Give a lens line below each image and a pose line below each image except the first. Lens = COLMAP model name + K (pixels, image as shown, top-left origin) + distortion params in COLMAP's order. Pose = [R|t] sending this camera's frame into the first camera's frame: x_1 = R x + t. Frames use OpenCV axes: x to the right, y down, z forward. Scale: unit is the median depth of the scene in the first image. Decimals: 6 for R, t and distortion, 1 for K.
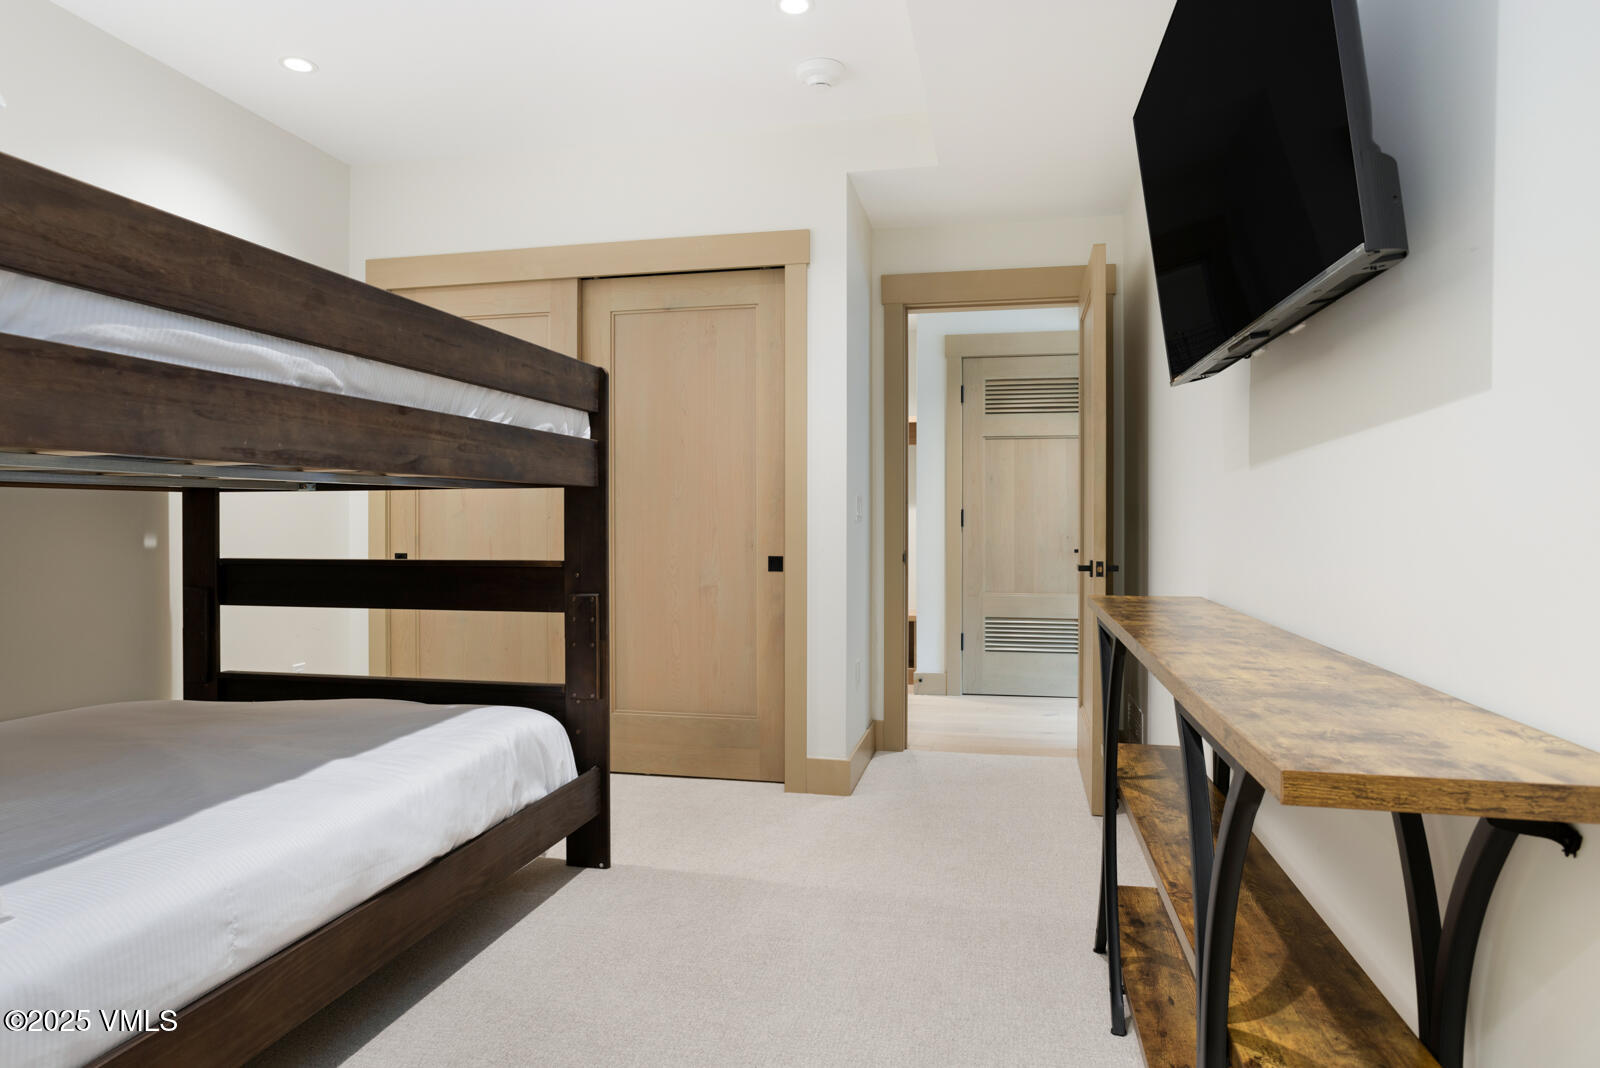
lens RADIAL K [[937.7, 0, 800.0], [0, 937.7, 534.0], [0, 0, 1]] dist [0.003064, 0.000452]
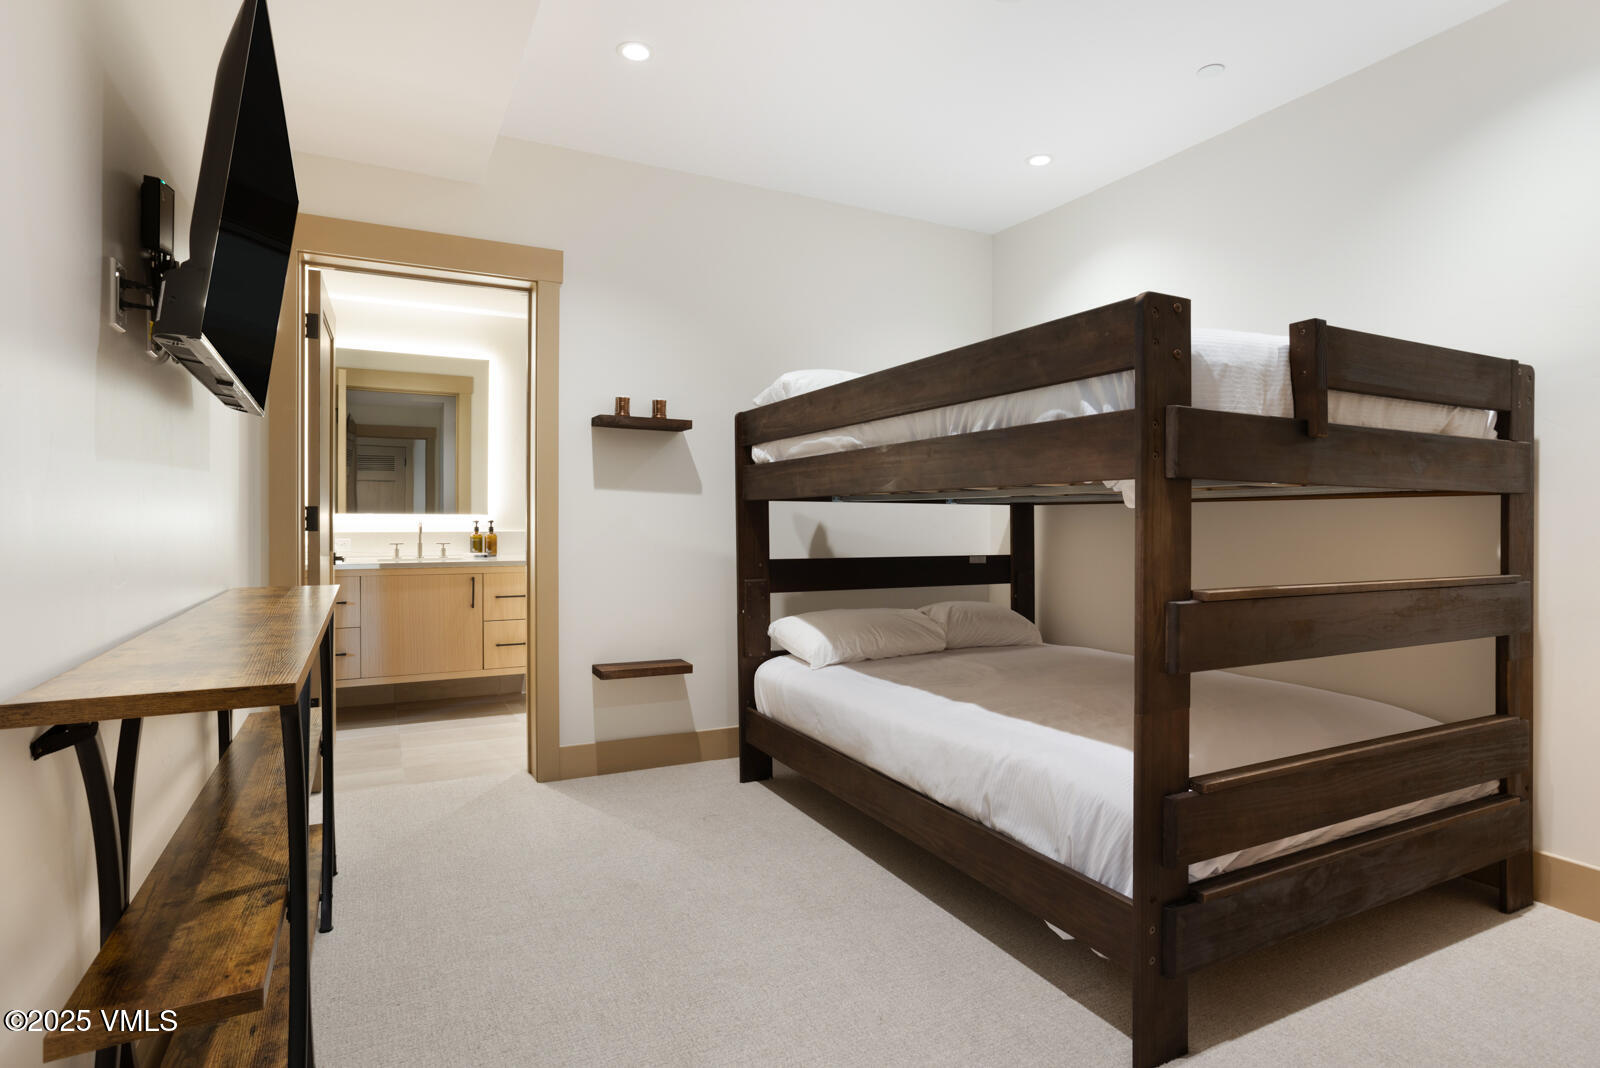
lens RADIAL K [[805.3, 0, 766.7], [0, 805.3, 520.9], [0, 0, 1]] dist [-0.046312, 0.029483]
pose [[-0.778708, 0.008879, -0.627324, 0.499691], [-0.003373, 0.999826, 0.018339, -0.045055], [0.627378, 0.016397, -0.778542, 1.889265]]
